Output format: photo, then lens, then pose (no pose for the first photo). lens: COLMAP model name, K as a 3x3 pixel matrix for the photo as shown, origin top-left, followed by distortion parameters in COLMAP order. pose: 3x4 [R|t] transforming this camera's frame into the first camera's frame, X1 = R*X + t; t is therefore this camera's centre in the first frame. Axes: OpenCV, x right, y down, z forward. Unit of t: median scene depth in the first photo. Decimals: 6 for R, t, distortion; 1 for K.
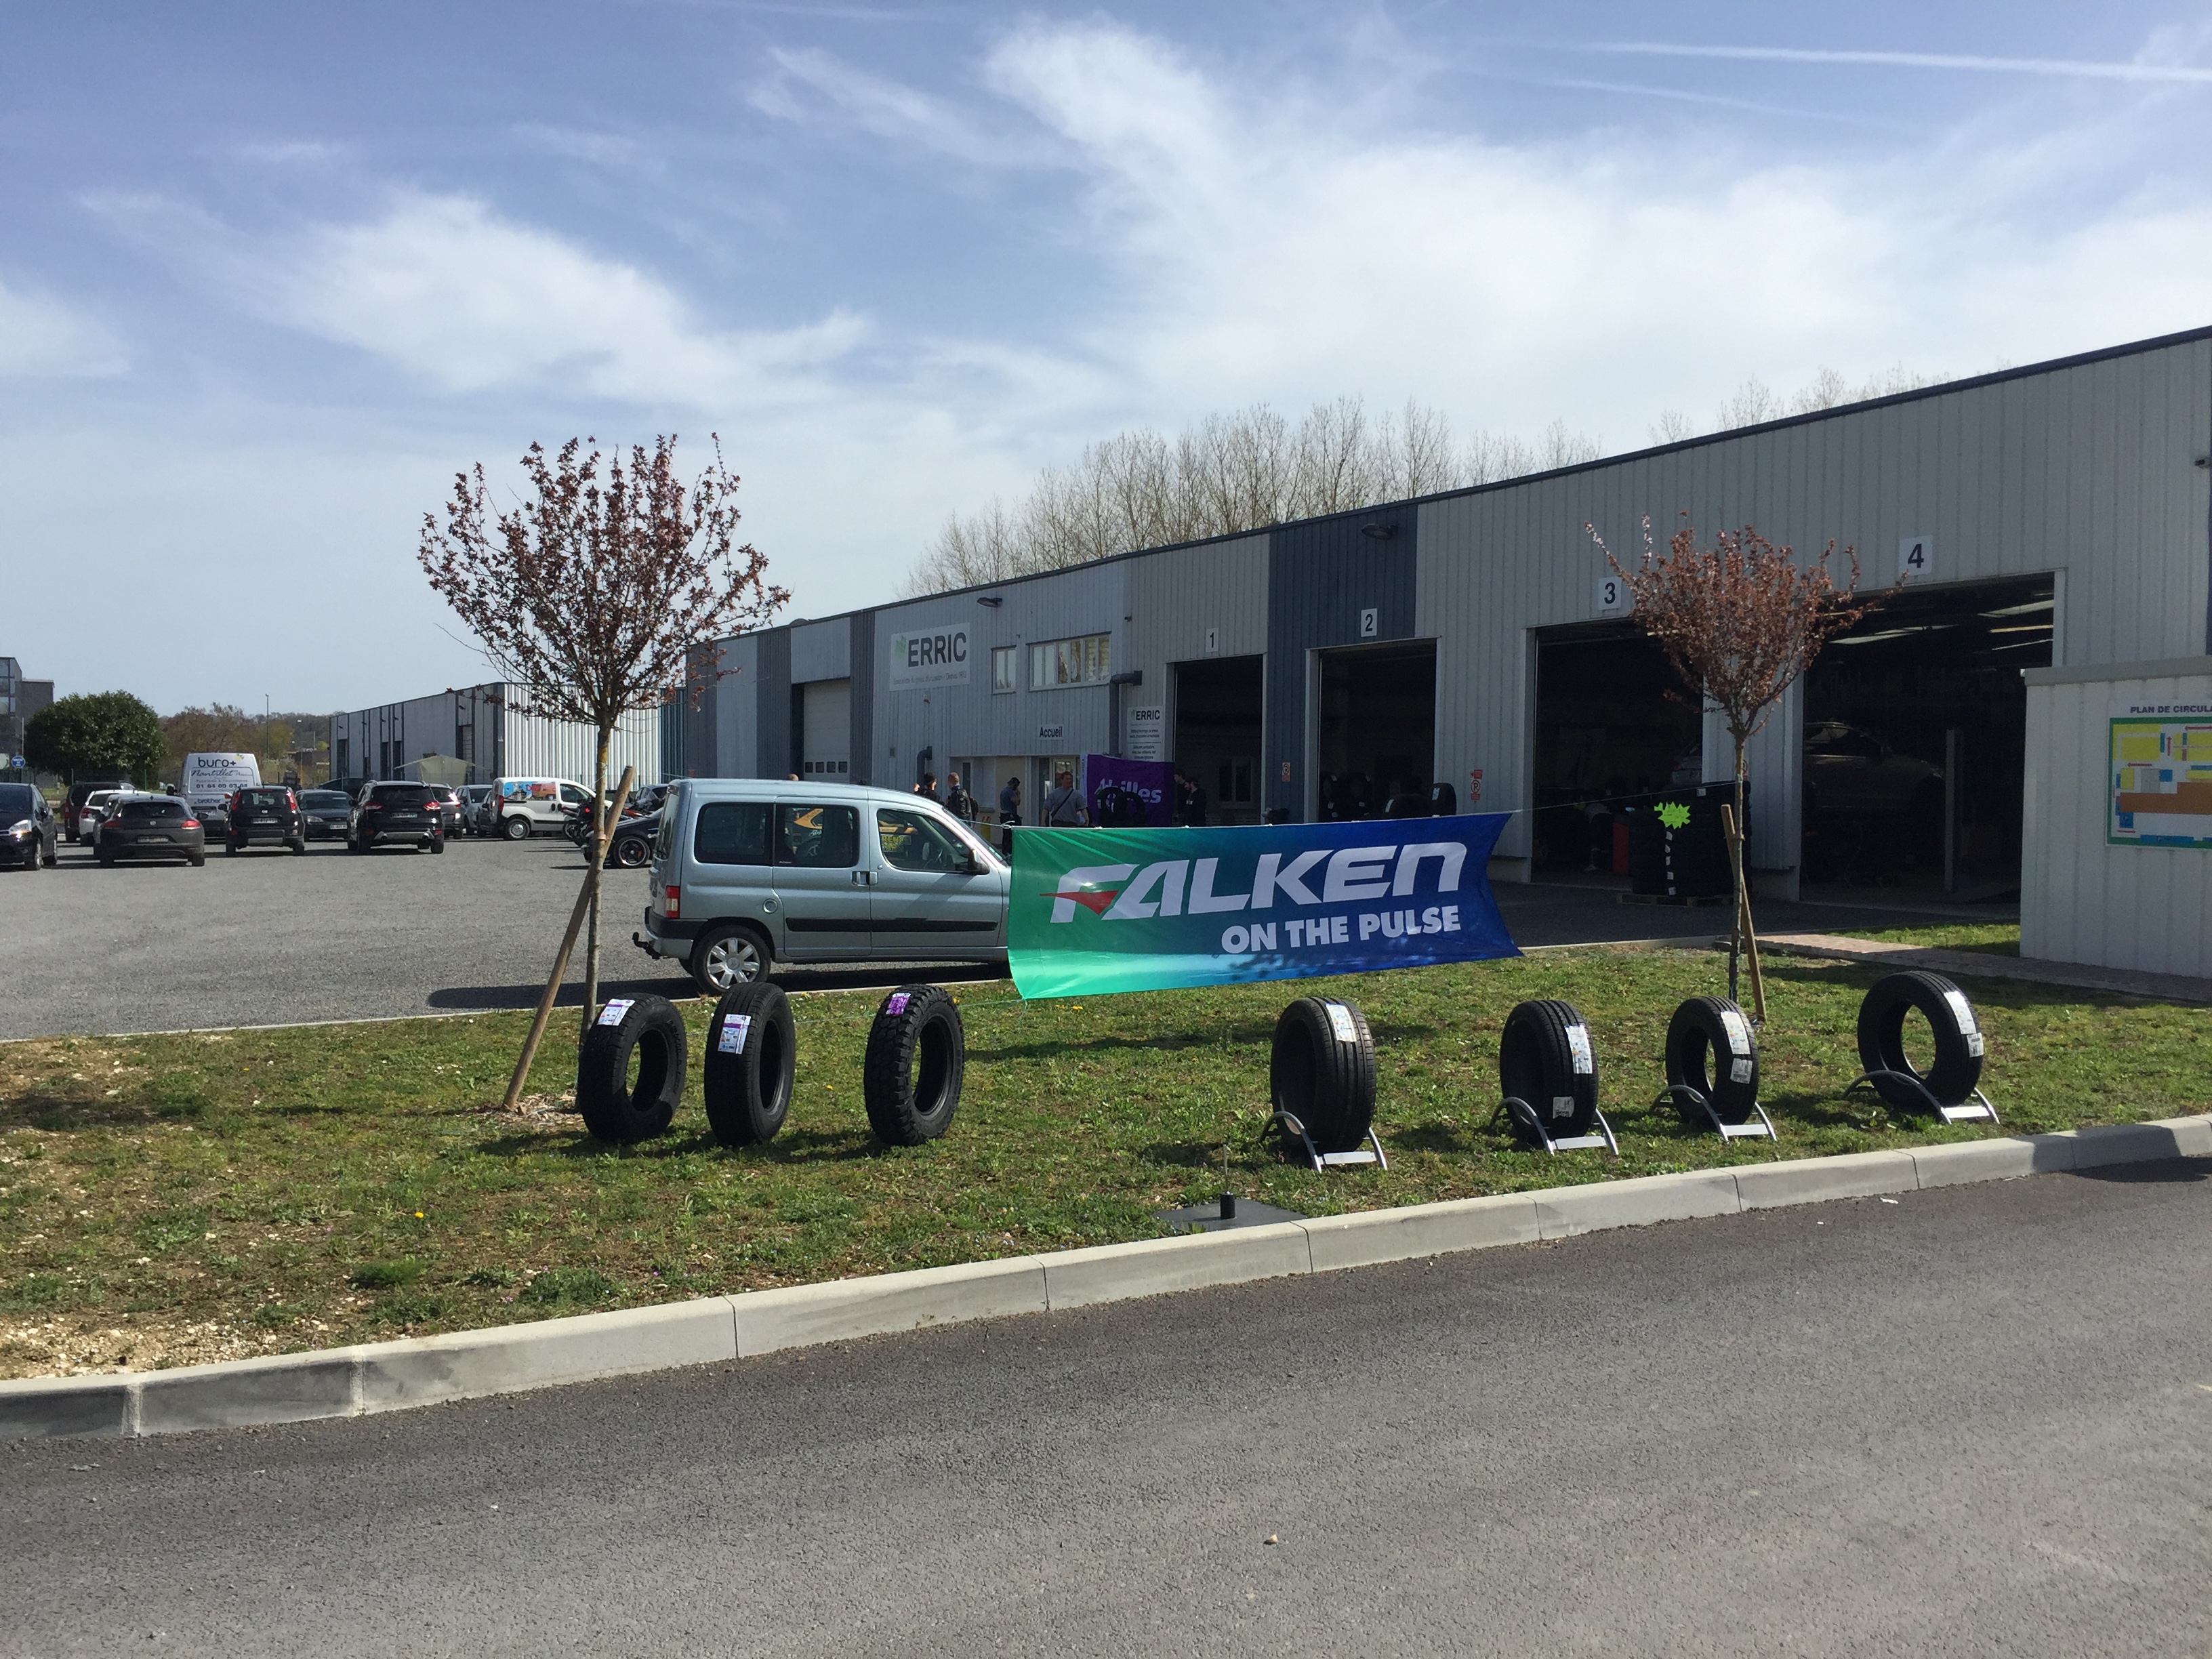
lens RADIAL K [[1902.2, 0, 1082.9], [0, 1902.2, 814.2], [0, 0, 1]] dist [0.083613, -0.081131]
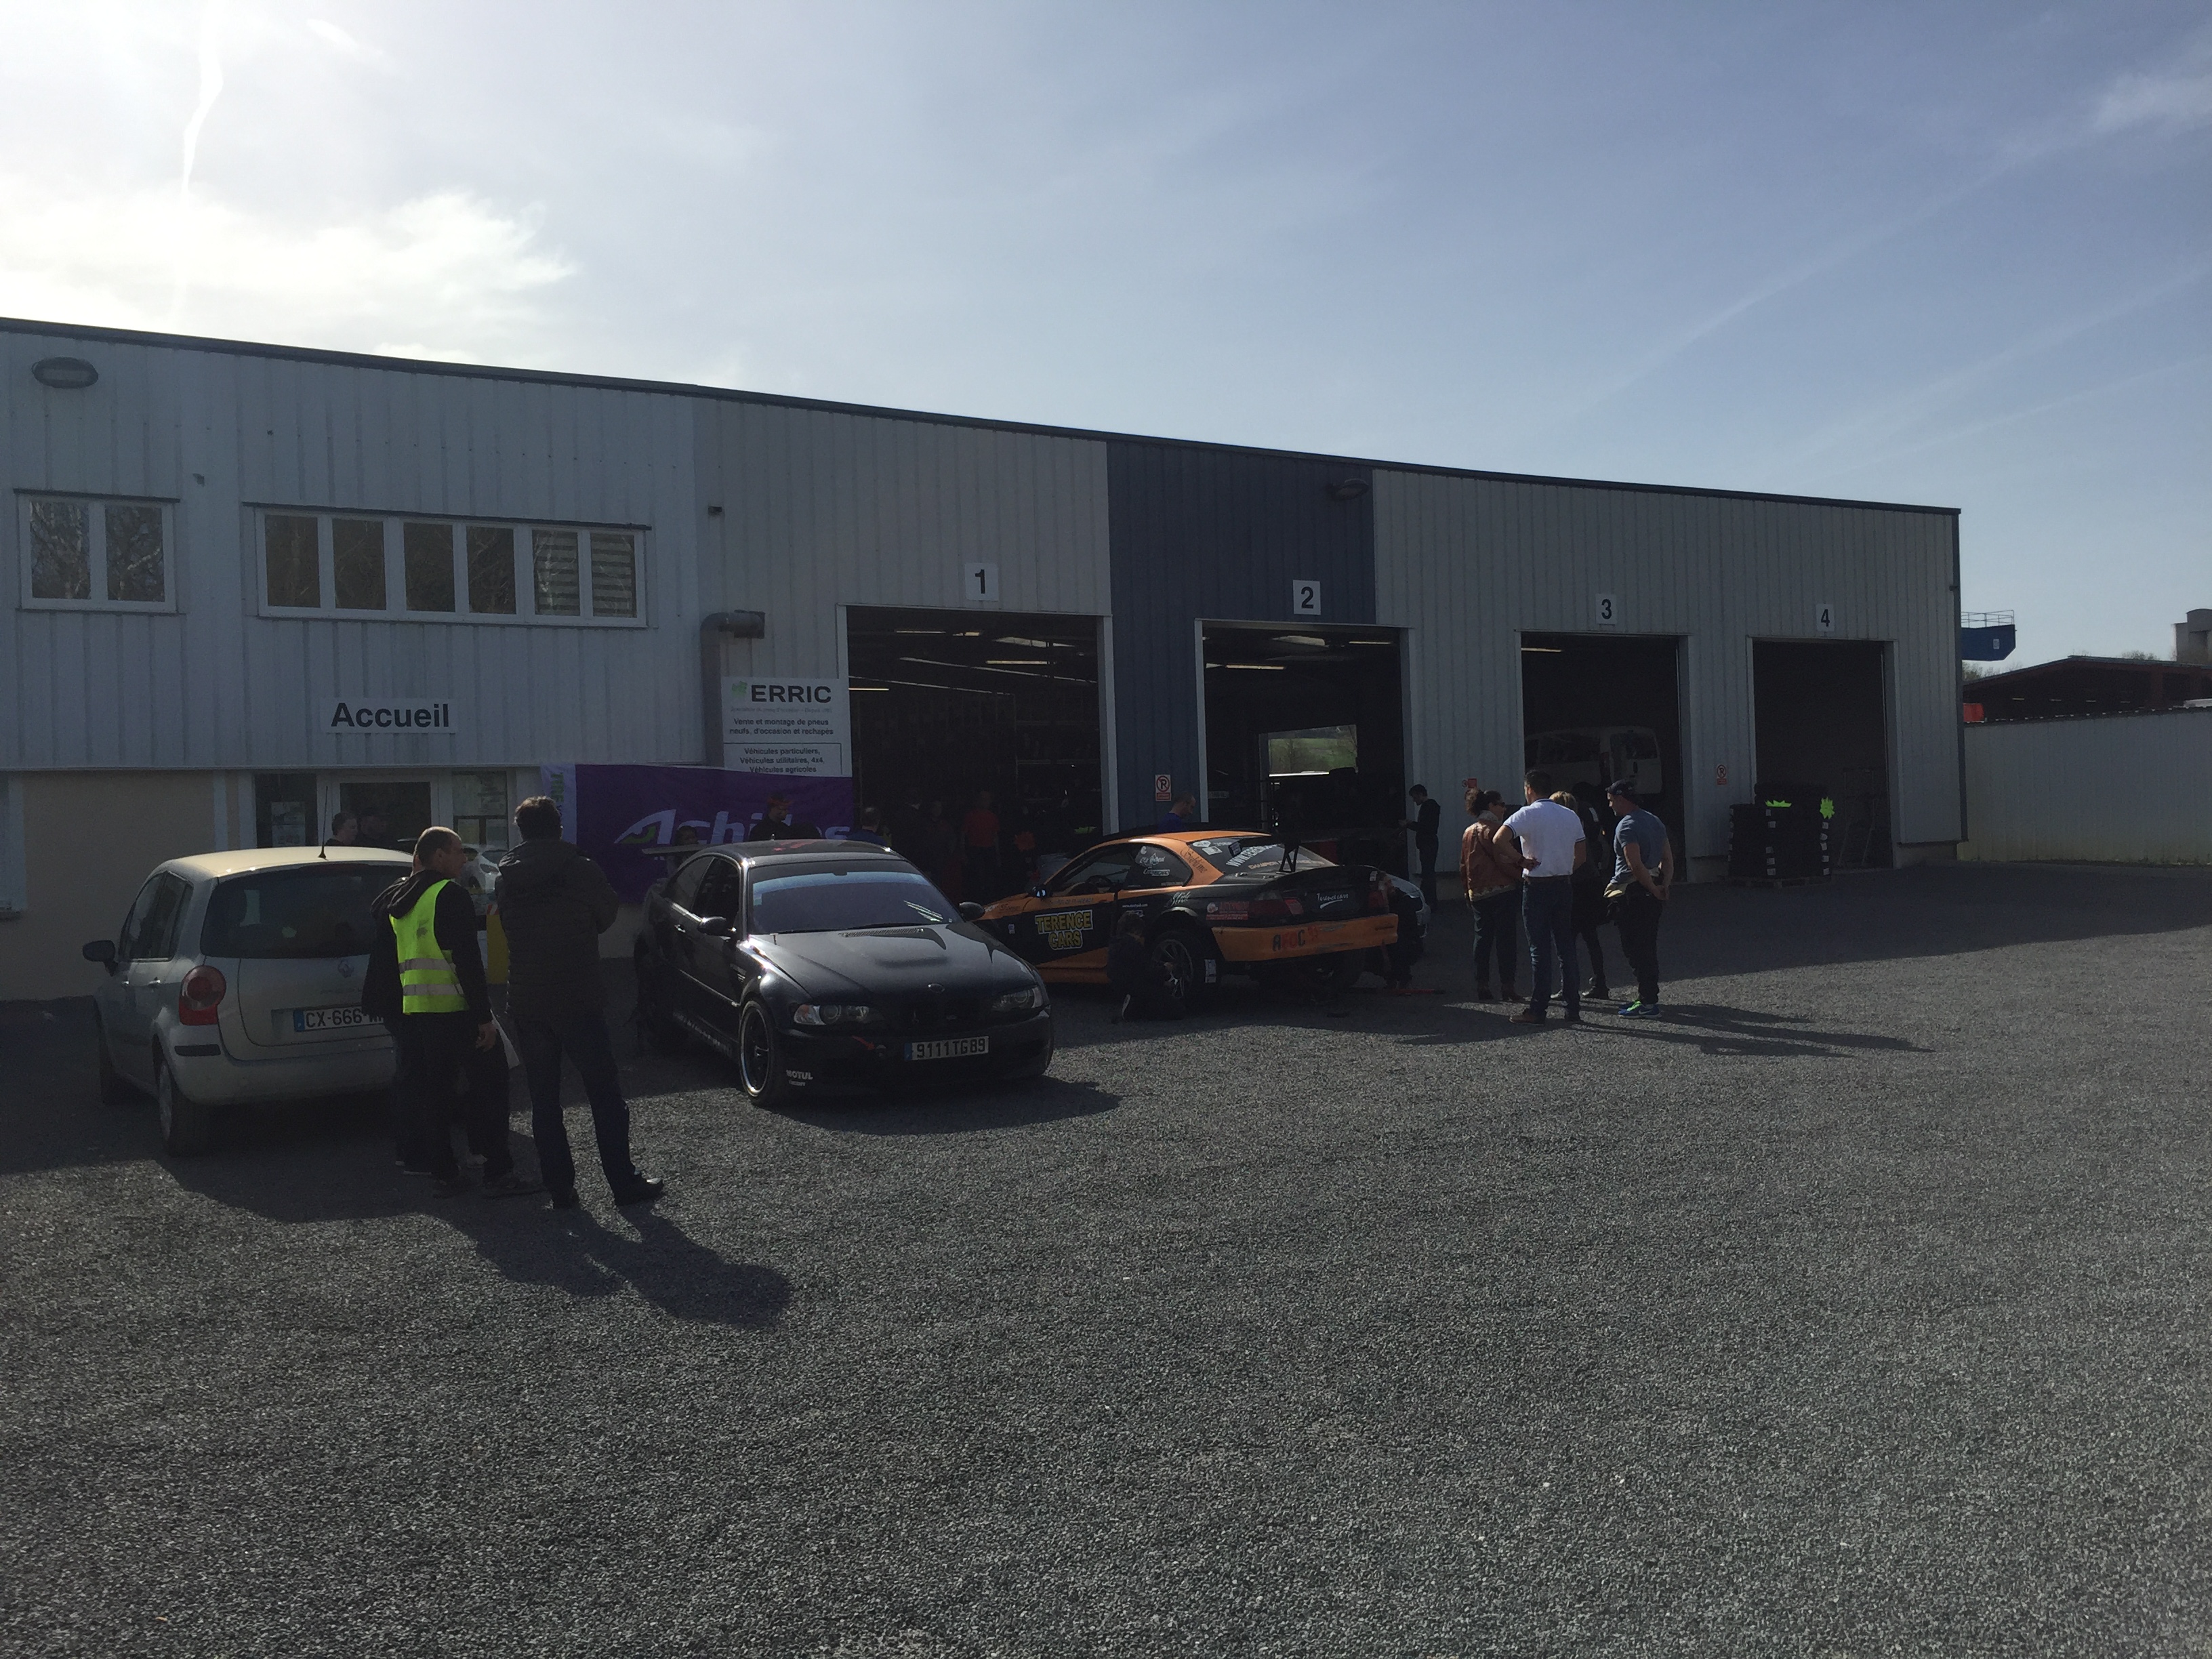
lens RADIAL K [[1902.2, 0, 1127.2], [0, 1902.2, 811.7], [0, 0, 1]] dist [0.083613, -0.081131]
pose [[-0.081561, -0.004573, 0.996658, -0.729198], [0.047925, 0.998815, 0.008505, -0.023919], [-0.995515, 0.048459, -0.081245, 1.299550]]
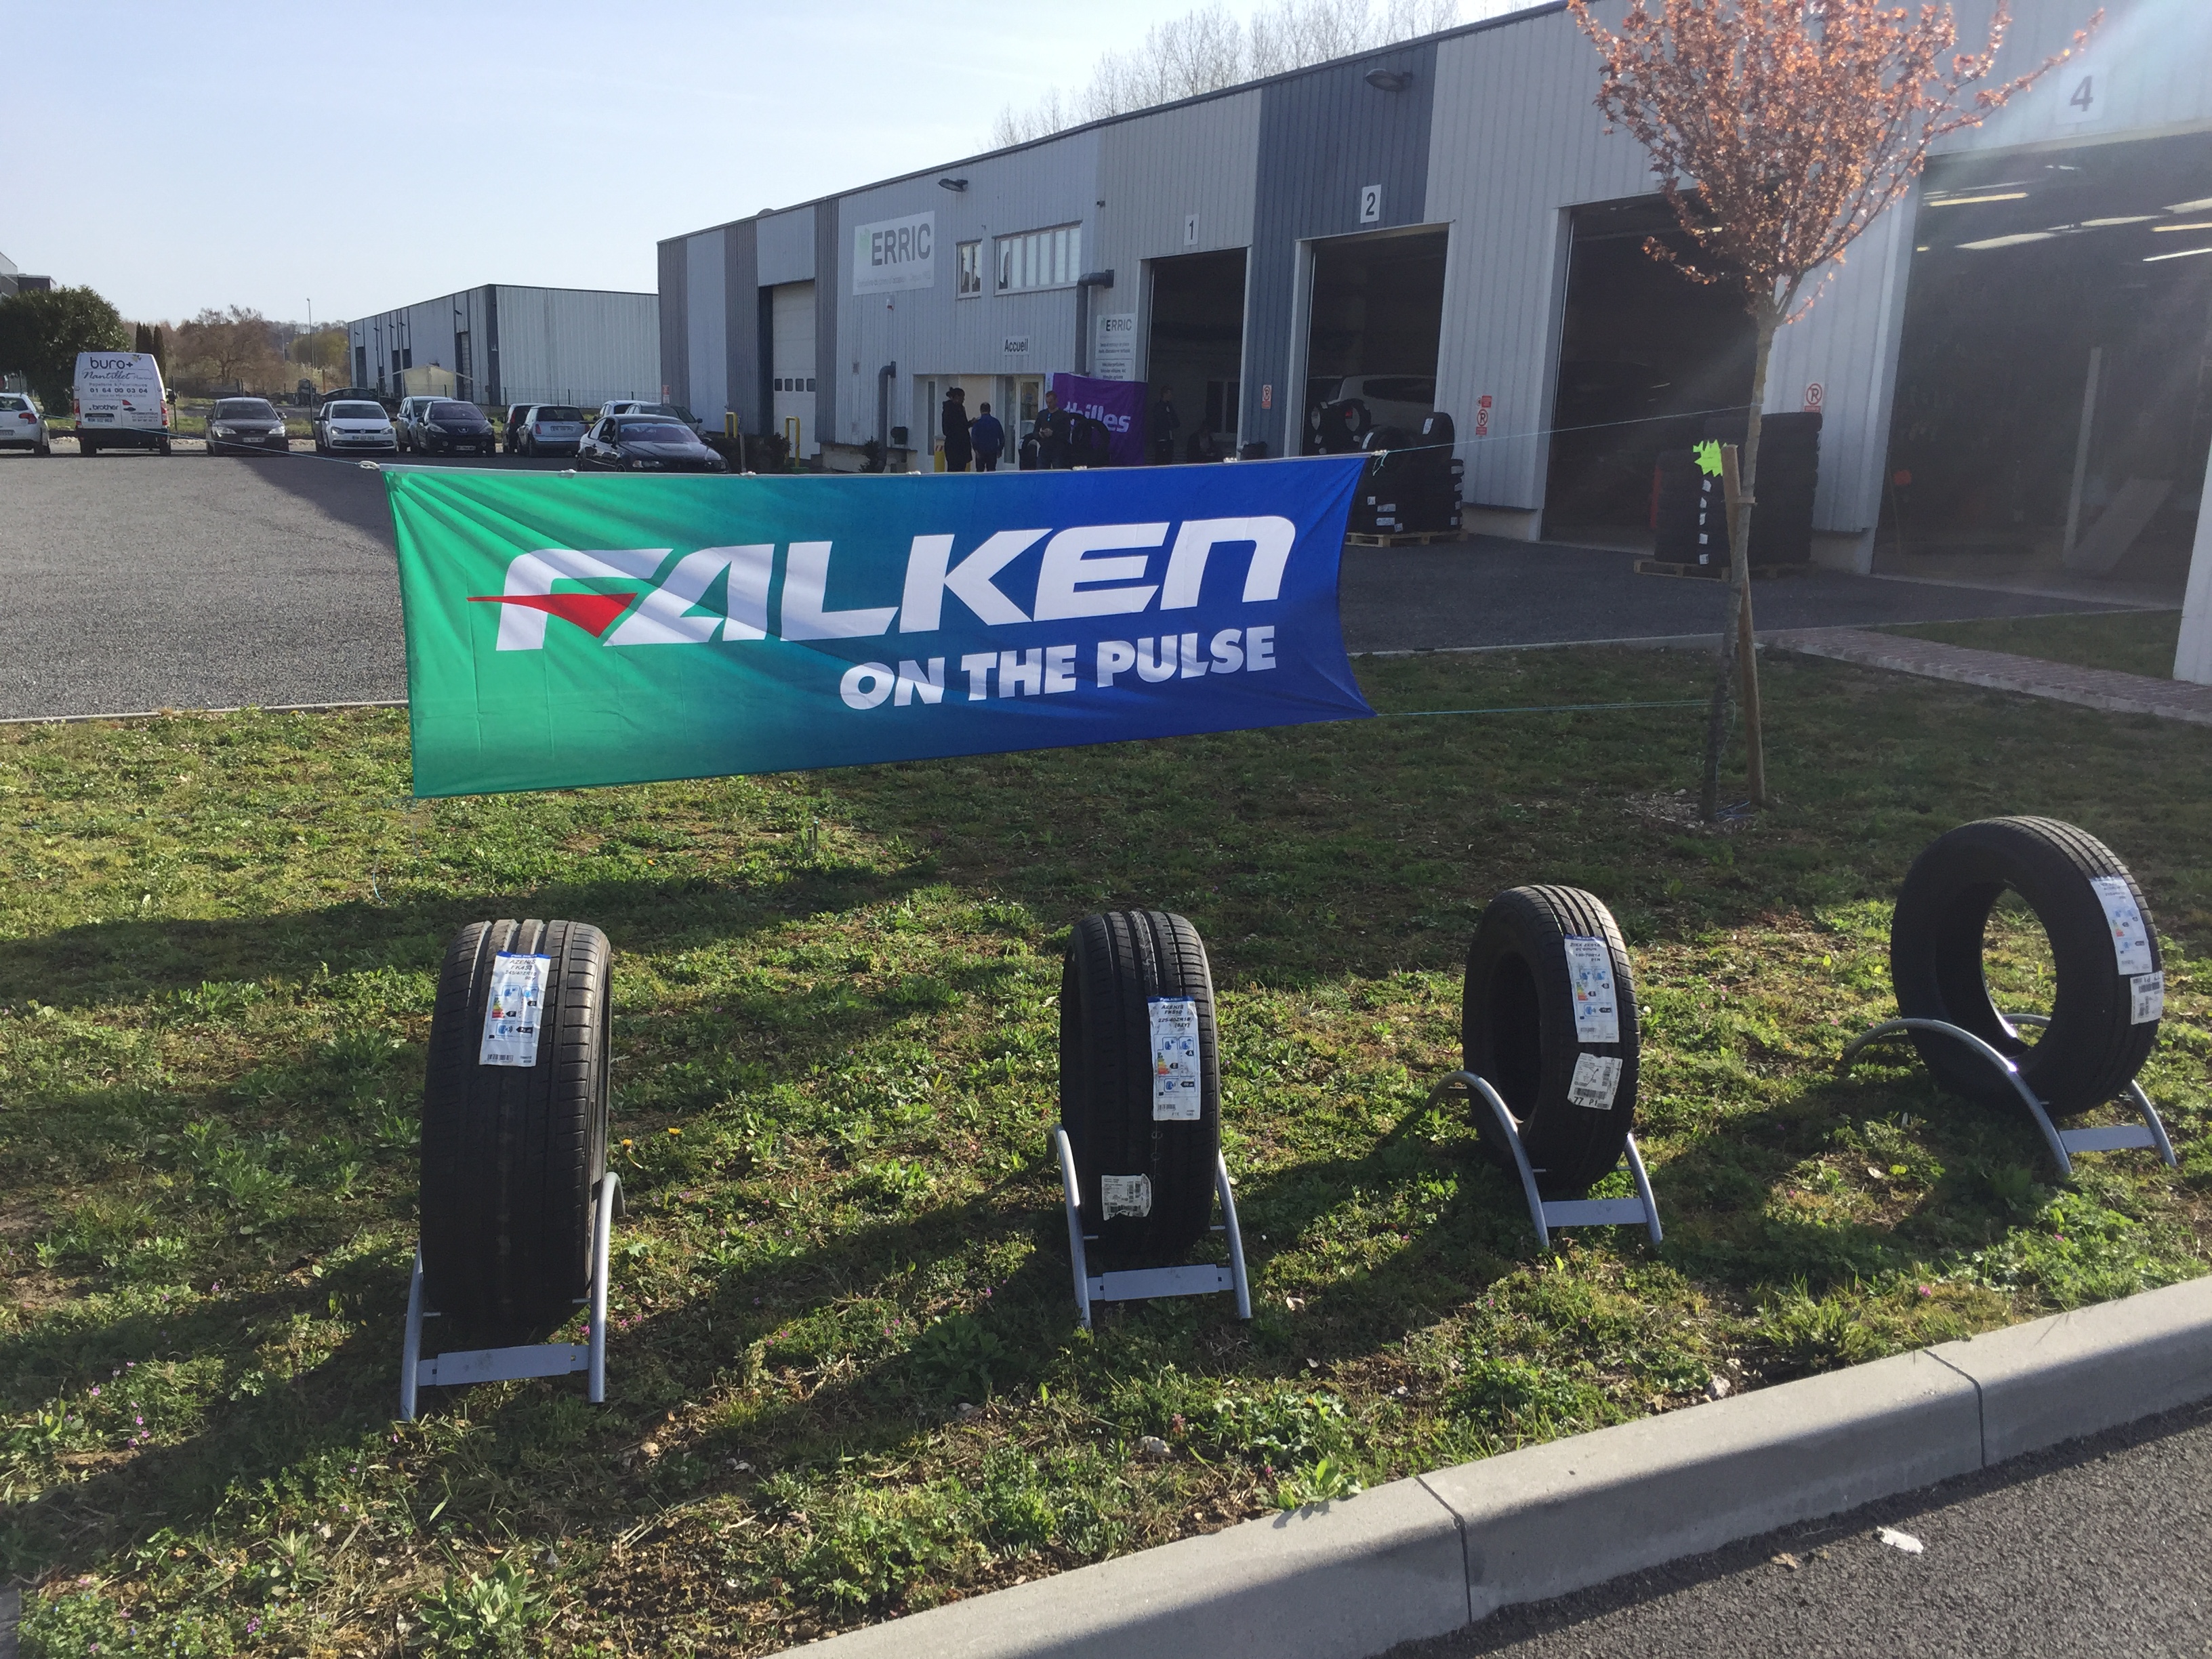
lens RADIAL K [[1902.2, 0, 1114.7], [0, 1902.2, 807.7], [0, 0, 1]] dist [0.083613, -0.081131]
pose [[0.999654, 0.017245, -0.019843, 0.071538], [-0.013182, 0.981851, 0.189197, -0.003487], [0.022745, -0.188870, 0.981739, 0.183482]]
